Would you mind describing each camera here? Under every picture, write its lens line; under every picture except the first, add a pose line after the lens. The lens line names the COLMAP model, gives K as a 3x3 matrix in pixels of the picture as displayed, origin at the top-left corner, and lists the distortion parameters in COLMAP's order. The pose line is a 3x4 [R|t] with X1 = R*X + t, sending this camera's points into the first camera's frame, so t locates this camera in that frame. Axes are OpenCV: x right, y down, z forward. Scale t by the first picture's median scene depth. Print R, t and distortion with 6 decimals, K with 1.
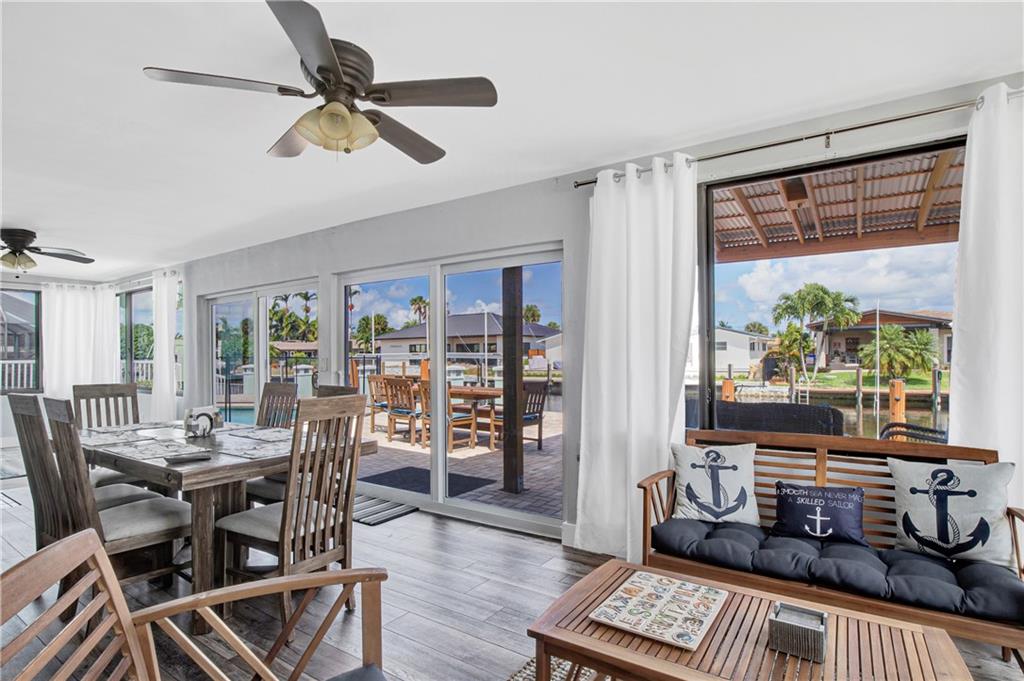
lens RADIAL K [[516.2, 0, 517.3], [0, 516.2, 356.7], [0, 0, 1]] dist [-0.038924, 0.011146]
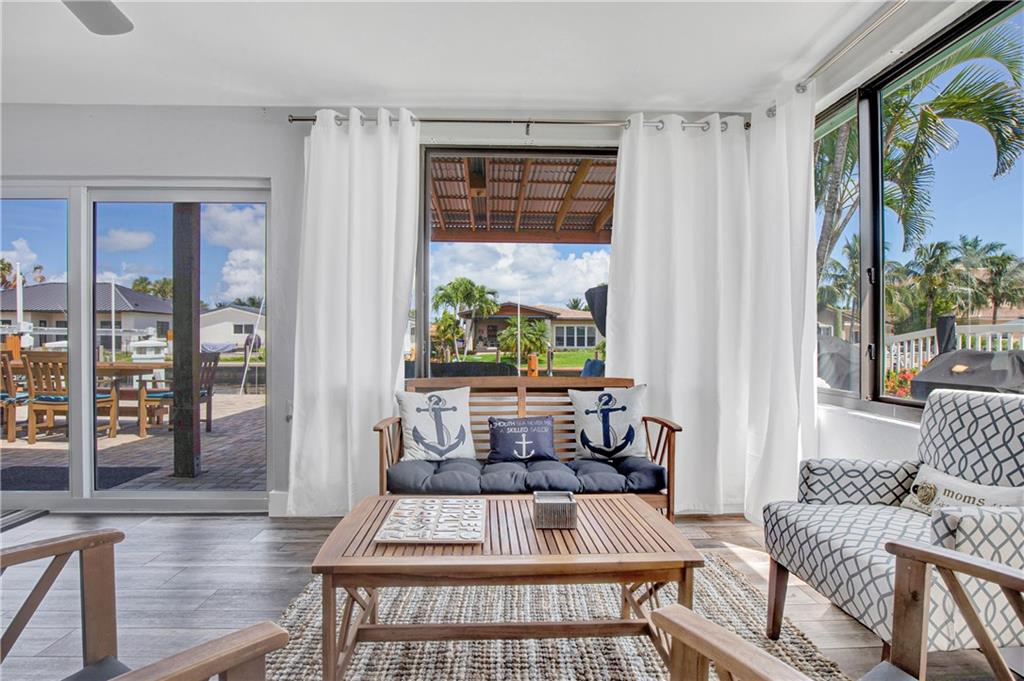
lens RADIAL K [[512.9, 0, 508.4], [0, 512.9, 345.5], [0, 0, 1]] dist [-0.025588, 0.001076]
pose [[0.813554, 0.004417, 0.581472, -0.011824], [-0.008277, 0.999958, 0.003985, 0.007753], [-0.581430, -0.008055, 0.813556, 0.004644]]
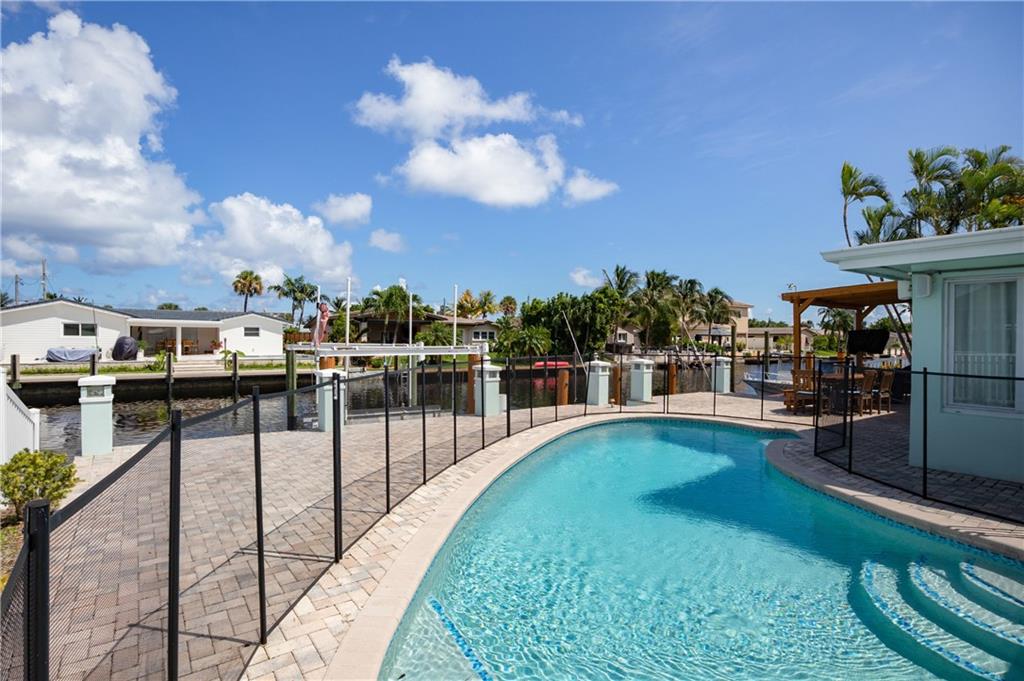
lens RADIAL K [[510.1, 0, 512.0], [0, 510.1, 340.5], [0, 0, 1]] dist [-0.032658, 0.000129]
pose [[0.359767, 0.006945, 0.933016, -0.566062], [-0.007535, 0.999961, -0.004538, -0.008049], [-0.933012, -0.005398, 0.359806, 0.422637]]
